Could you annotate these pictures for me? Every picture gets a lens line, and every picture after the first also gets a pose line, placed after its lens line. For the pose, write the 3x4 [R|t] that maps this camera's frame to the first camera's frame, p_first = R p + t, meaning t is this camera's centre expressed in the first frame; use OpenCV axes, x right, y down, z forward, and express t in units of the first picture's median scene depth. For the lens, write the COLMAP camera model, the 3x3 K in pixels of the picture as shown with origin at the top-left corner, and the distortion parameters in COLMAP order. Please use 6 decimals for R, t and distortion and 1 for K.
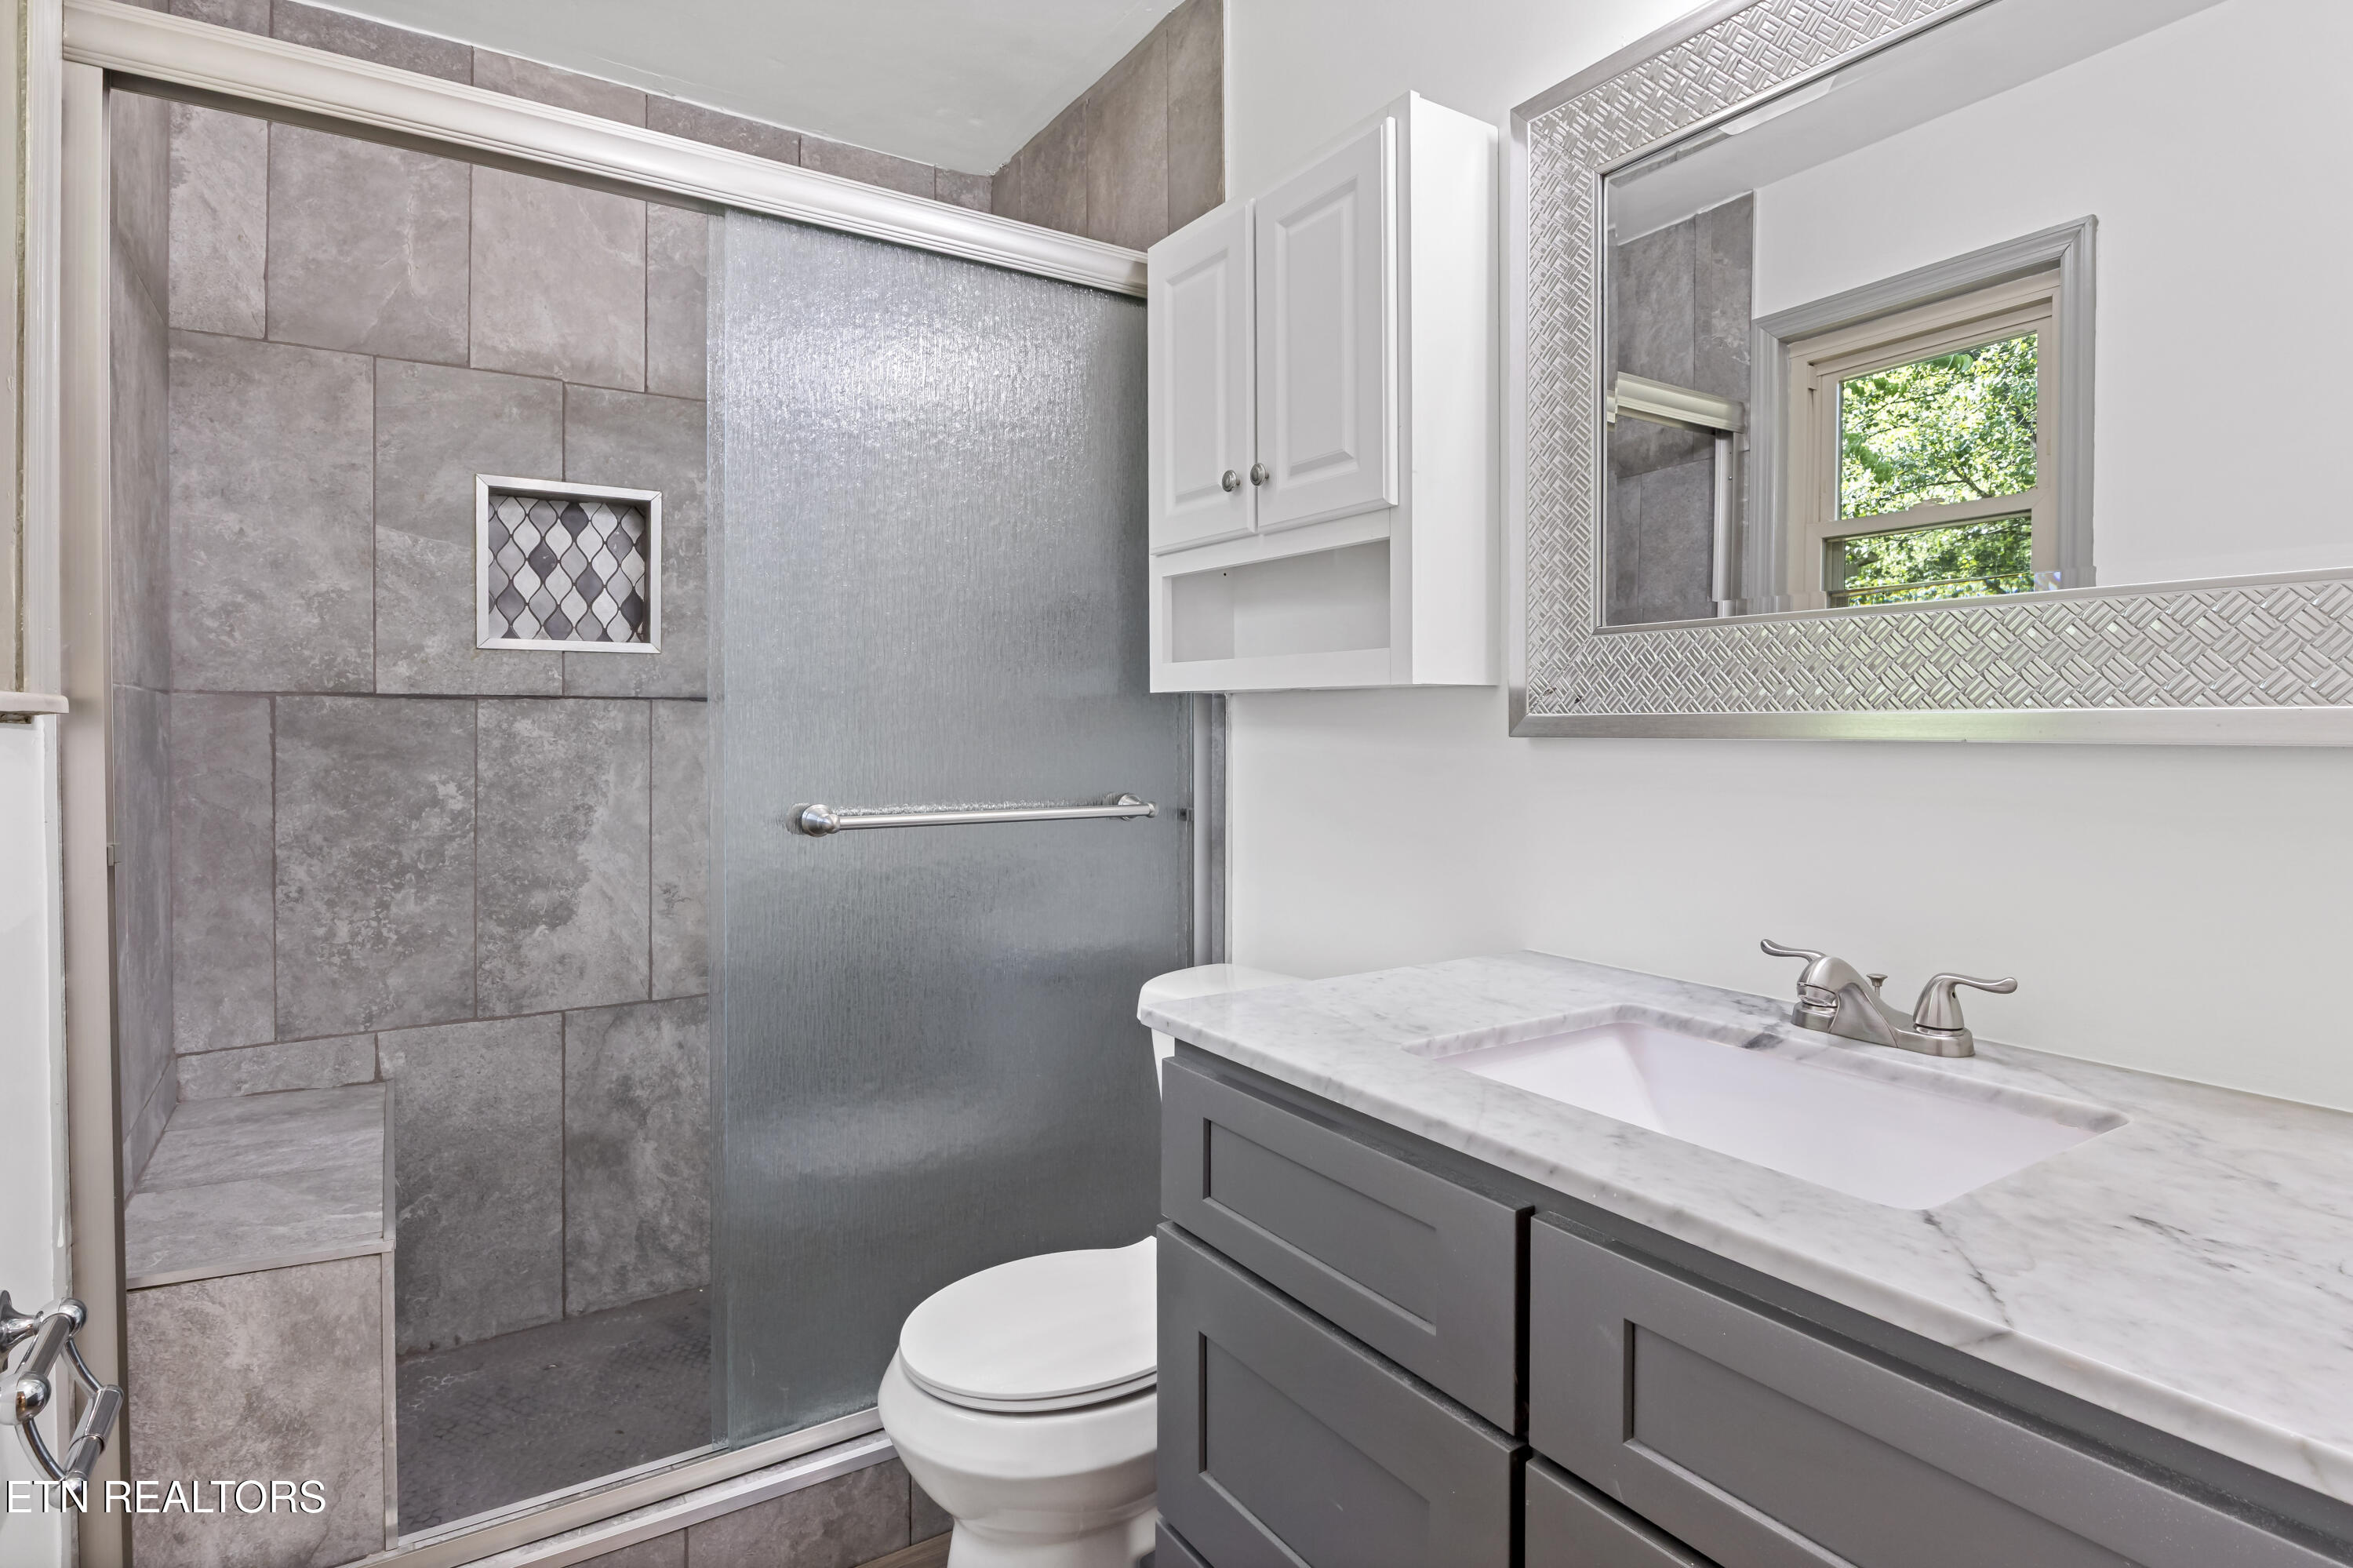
lens RADIAL K [[1202.1, 0, 1156.7], [0, 1202.1, 743.9], [0, 0, 1]] dist [-0.010997, 0.000137]
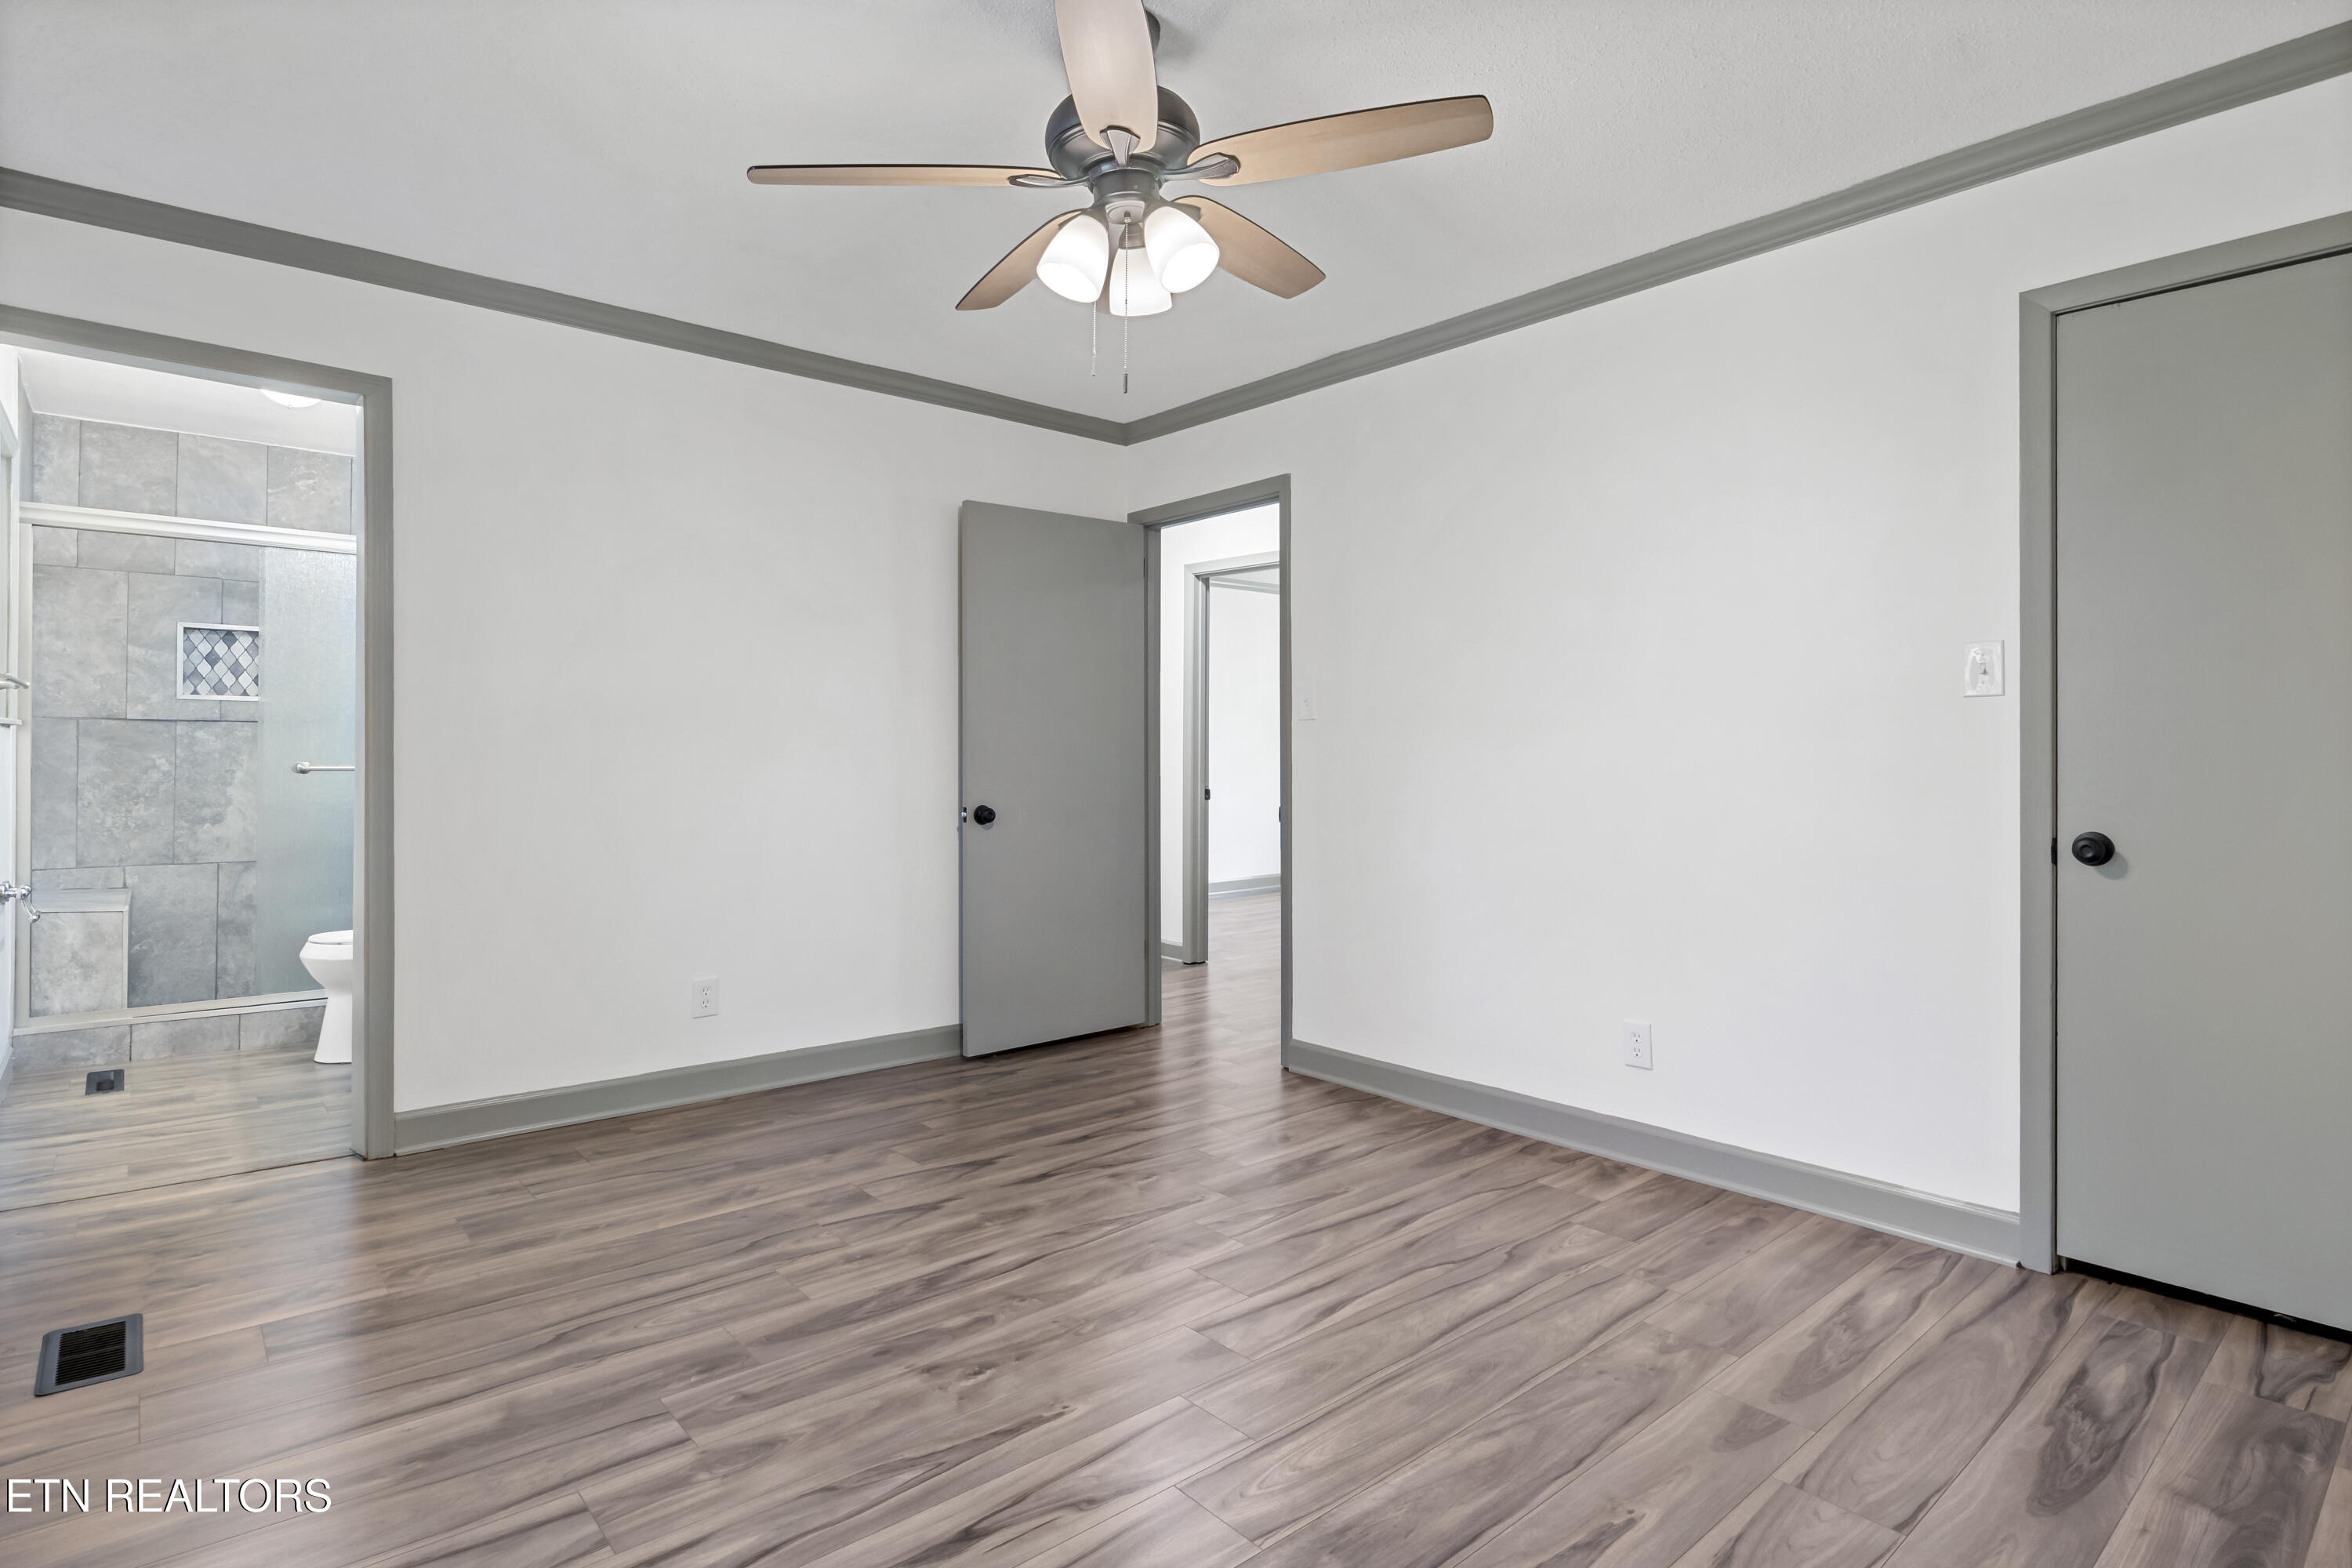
lens RADIAL K [[1201.5, 0, 1179.6], [0, 1201.5, 760.8], [0, 0, 1]] dist [-0.010997, 0.000137]
pose [[0.990347, 0.007294, 0.138418, 0.997342], [-0.005635, 0.999908, -0.012376, 0.053864], [-0.138495, 0.011477, 0.990297, -1.490106]]
